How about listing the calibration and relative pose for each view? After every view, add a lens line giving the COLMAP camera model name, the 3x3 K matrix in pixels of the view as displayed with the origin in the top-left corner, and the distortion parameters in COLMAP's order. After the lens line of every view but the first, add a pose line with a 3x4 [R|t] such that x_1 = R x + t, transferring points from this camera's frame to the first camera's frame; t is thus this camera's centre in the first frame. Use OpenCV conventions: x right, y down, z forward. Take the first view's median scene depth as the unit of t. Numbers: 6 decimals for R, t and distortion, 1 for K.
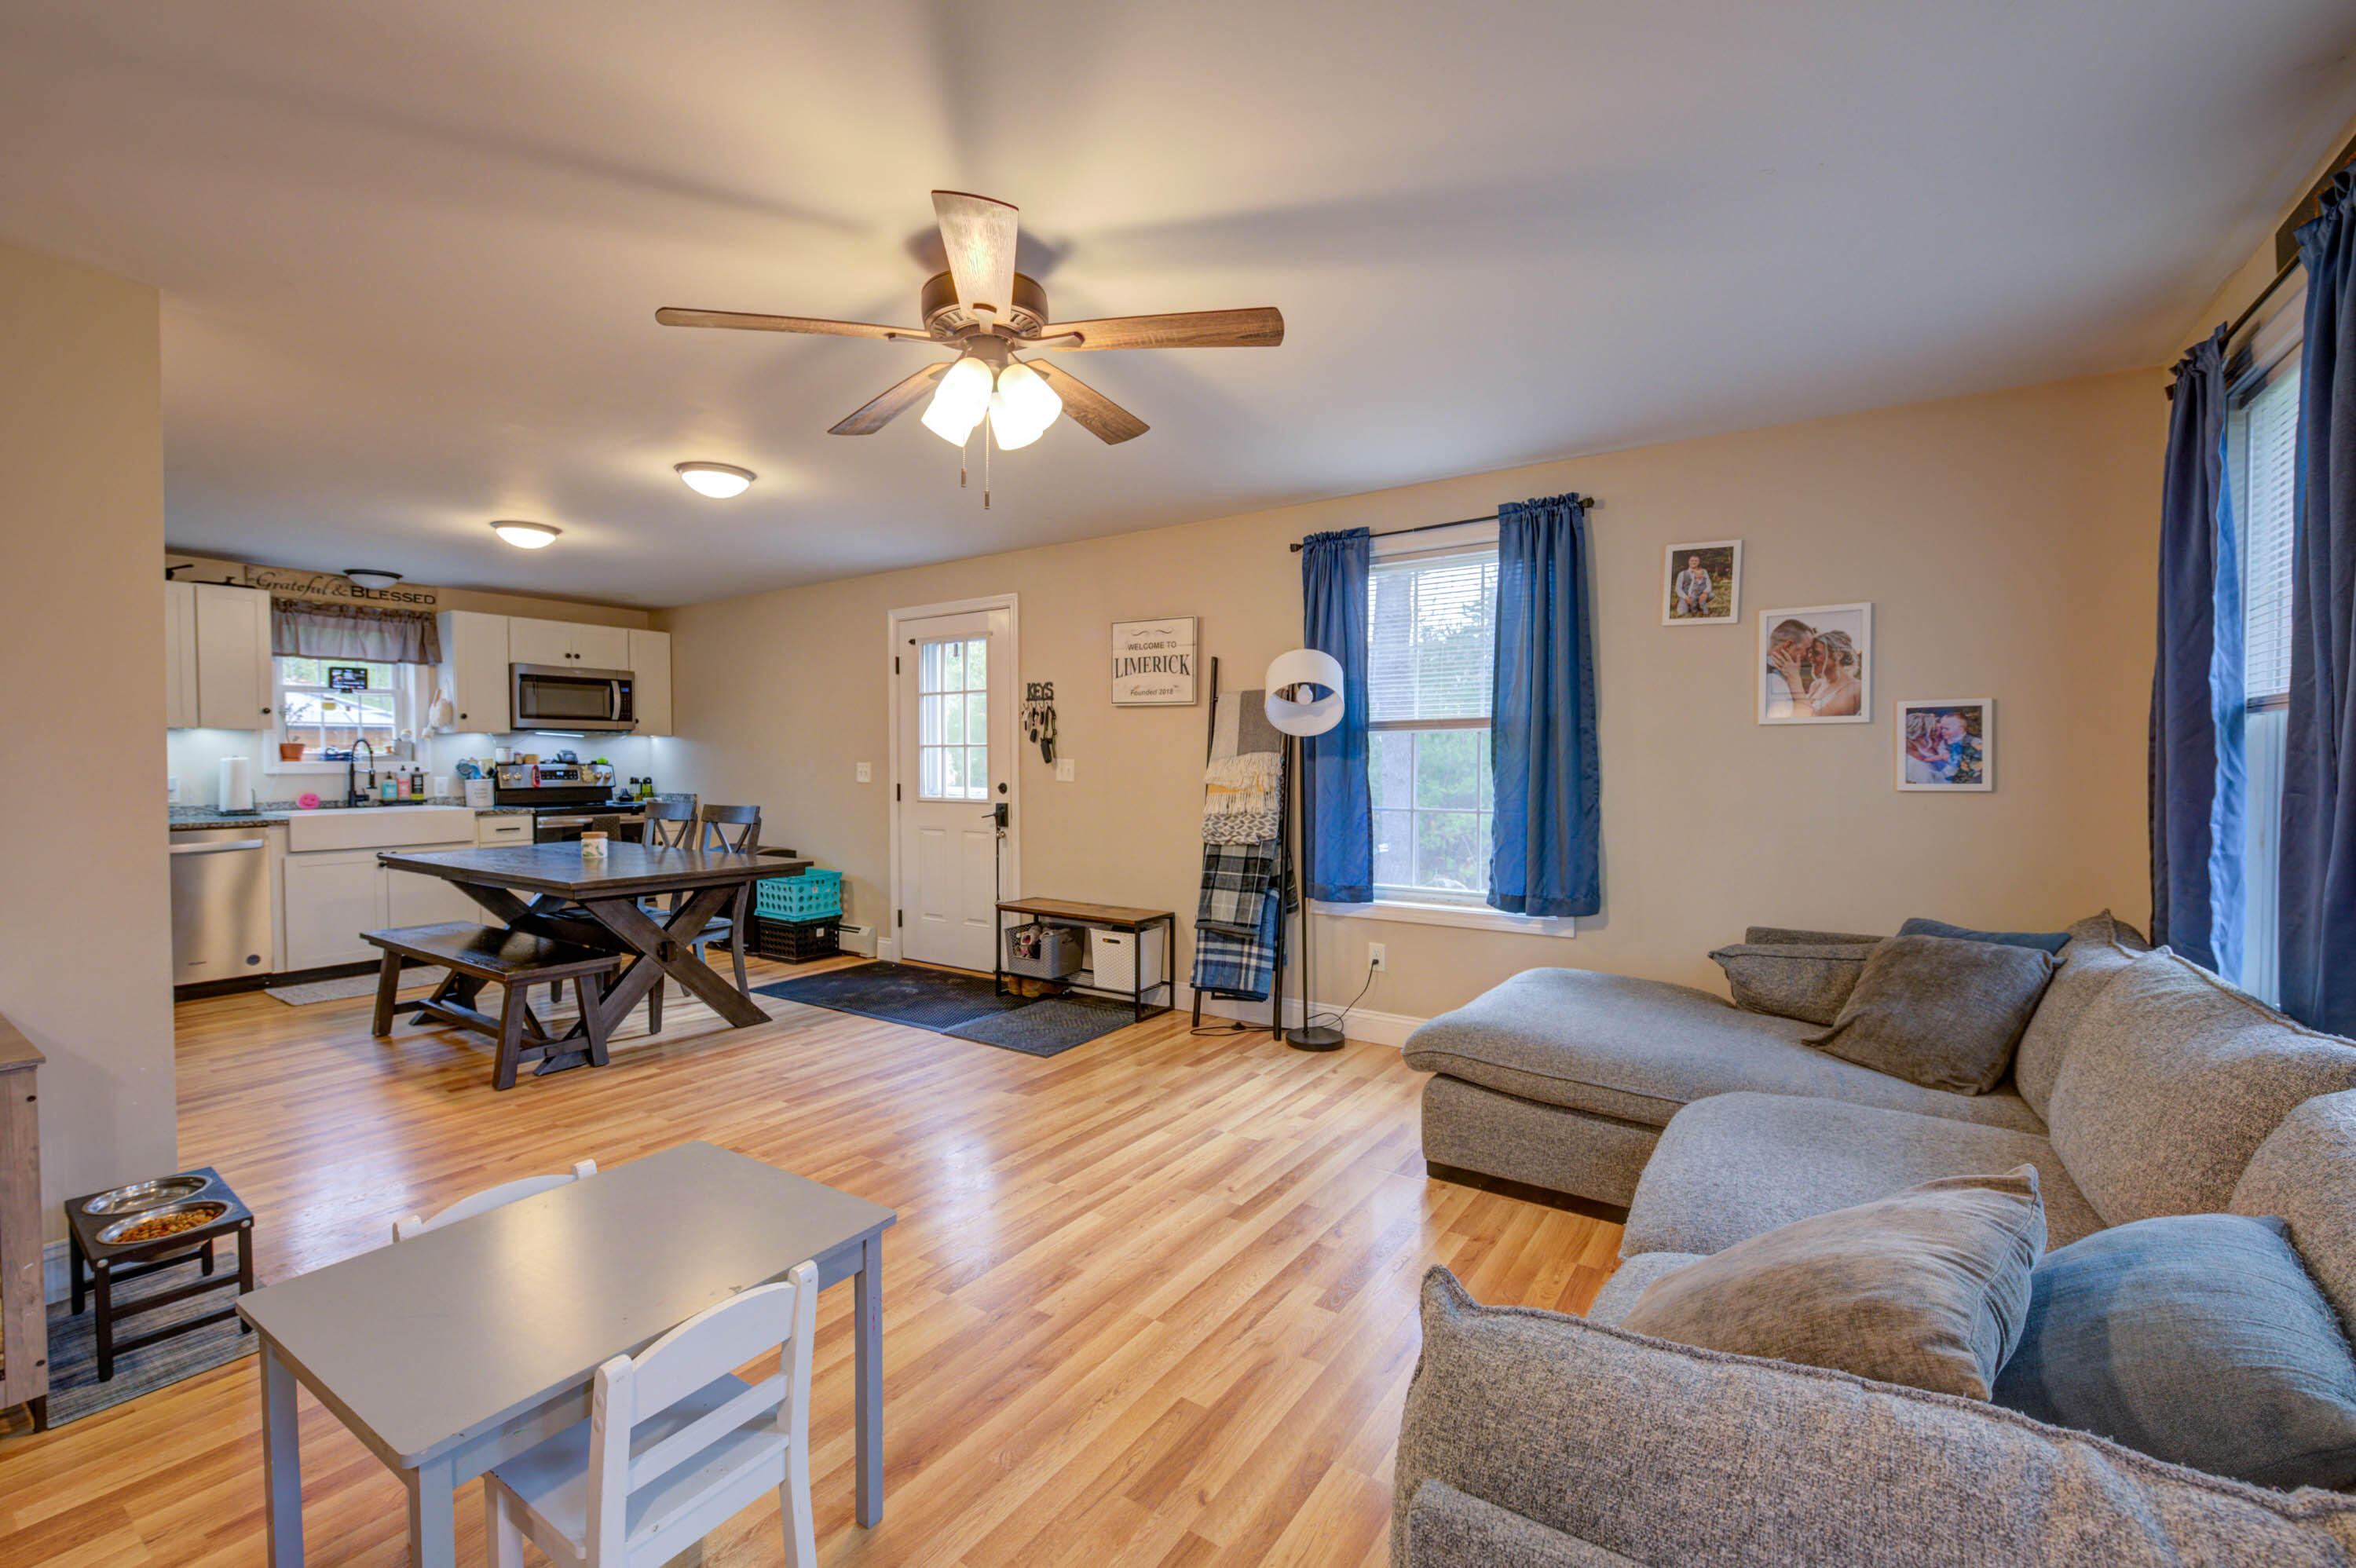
lens RADIAL K [[993.9, 0, 1174.4], [0, 993.9, 785.5], [0, 0, 1]] dist [0.003398, 0.000044]
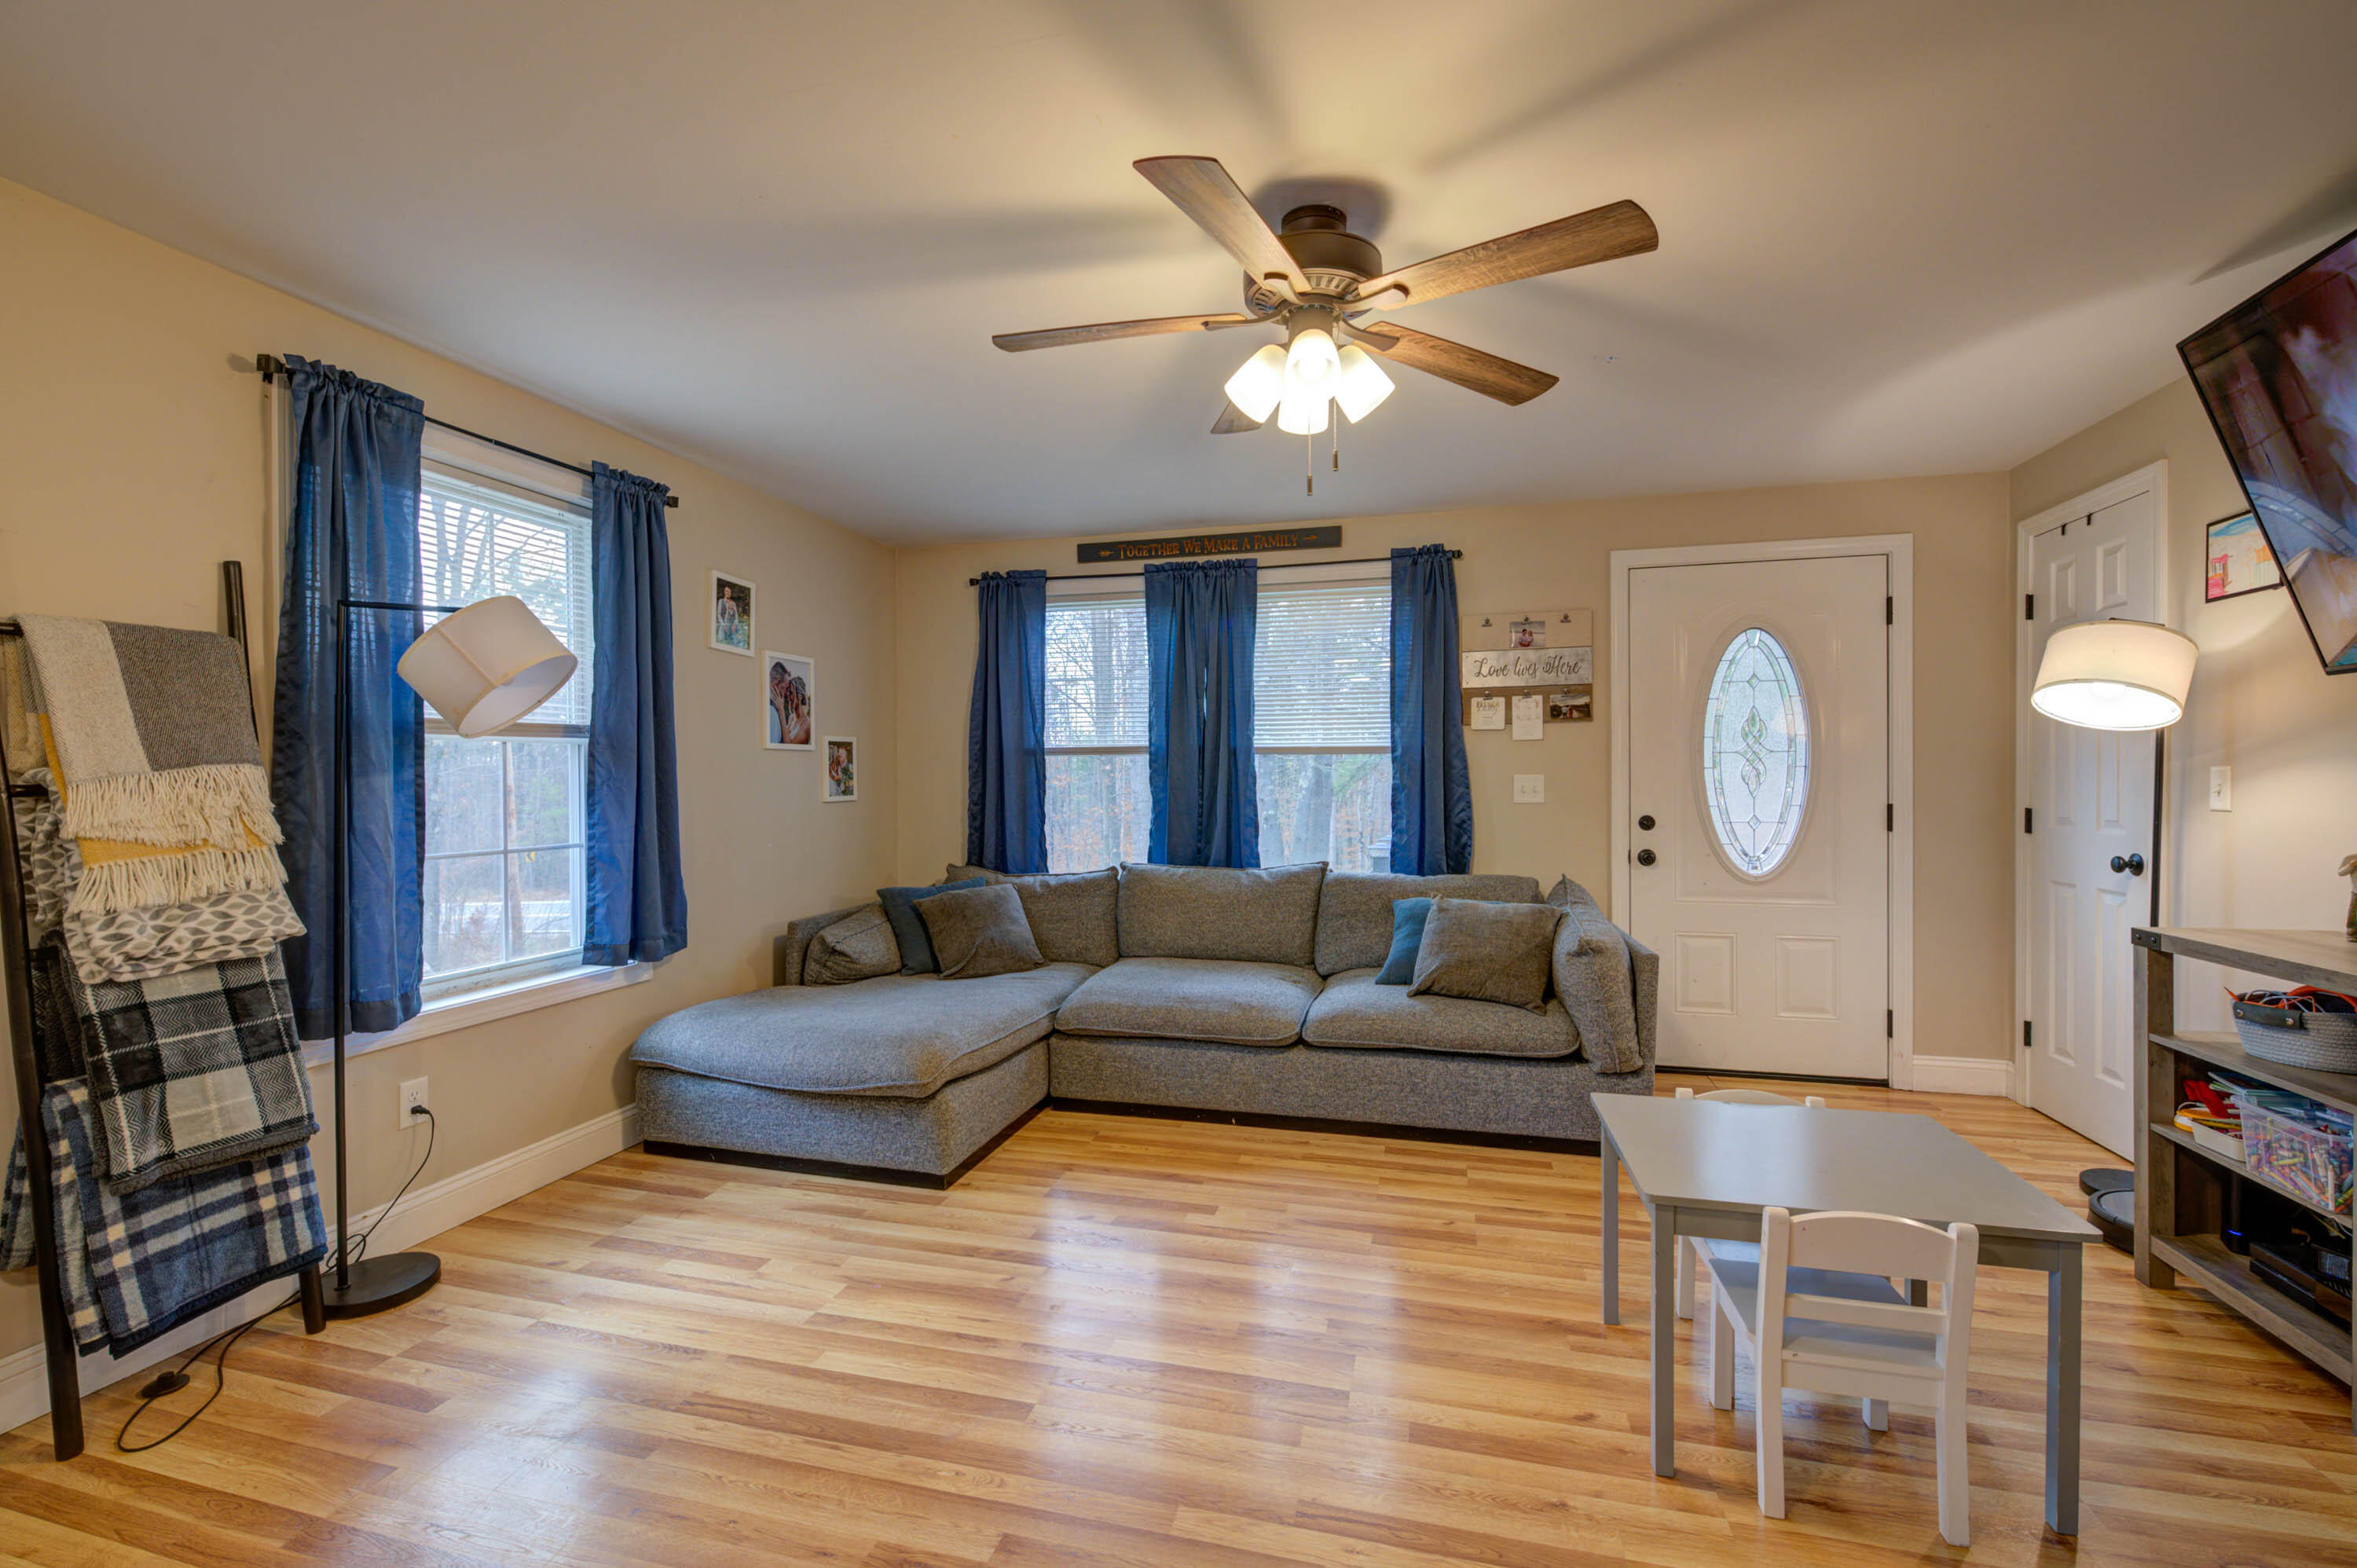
lens RADIAL K [[994.4, 0, 1174.9], [0, 994.4, 785.5], [0, 0, 1]] dist [0.003398, 0.000044]
pose [[-0.333469, -0.003912, 0.942753, -0.663971], [0.030570, 0.999421, 0.014960, -0.021412], [-0.942265, 0.033808, -0.333156, 0.947251]]
